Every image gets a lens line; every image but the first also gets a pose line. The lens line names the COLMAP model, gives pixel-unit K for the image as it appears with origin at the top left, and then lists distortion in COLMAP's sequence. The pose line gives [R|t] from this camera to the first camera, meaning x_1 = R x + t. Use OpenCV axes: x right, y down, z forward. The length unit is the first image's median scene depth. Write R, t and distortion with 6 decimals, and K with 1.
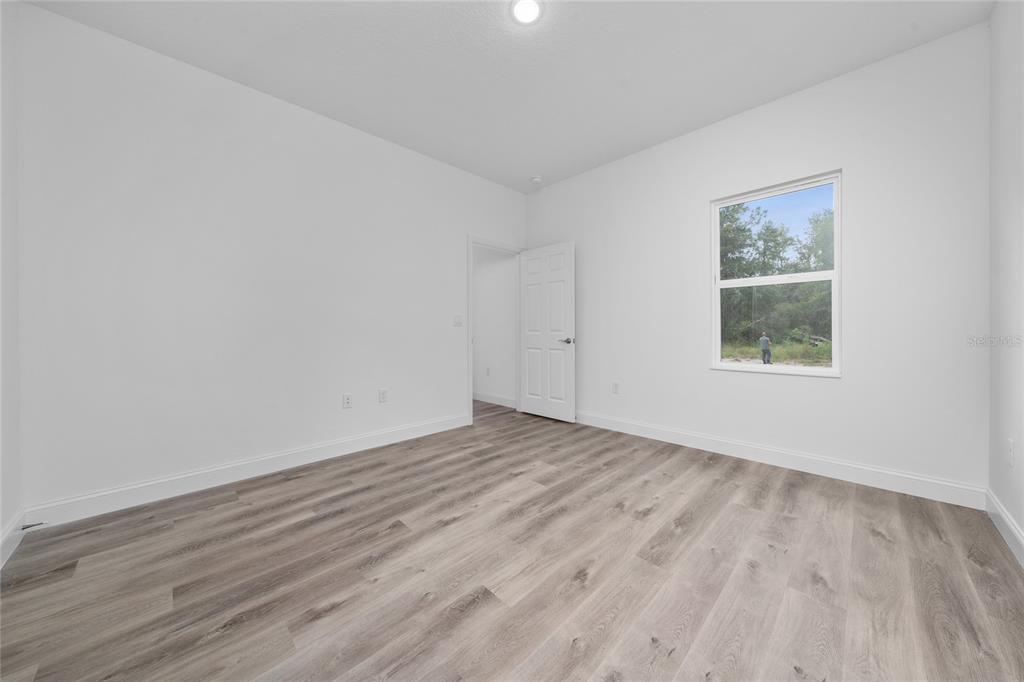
lens RADIAL K [[355.2, 0, 512.1], [0, 355.2, 330.8], [0, 0, 1]] dist [-0.001631, -0.000103]
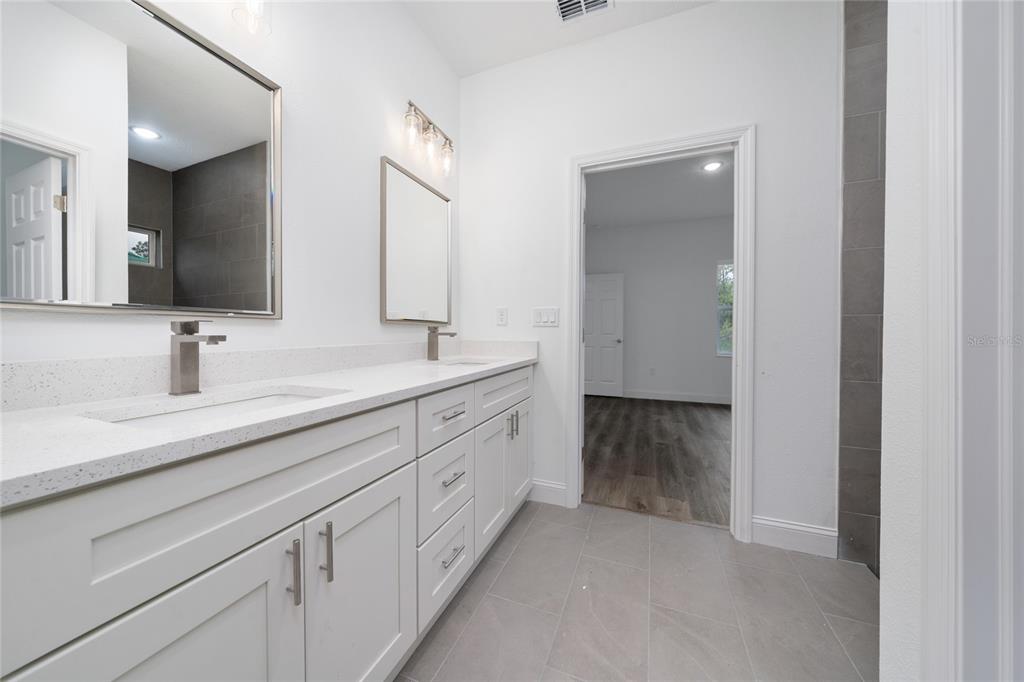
lens RADIAL K [[351.8, 0, 512.0], [0, 351.8, 341.0], [0, 0, 1]] dist [-0.000106, 0.000122]
pose [[0.914990, 0.002981, 0.403466, -1.459498], [-0.011356, 0.999767, 0.018366, 0.011360], [-0.403317, -0.021387, 0.914810, -0.246591]]
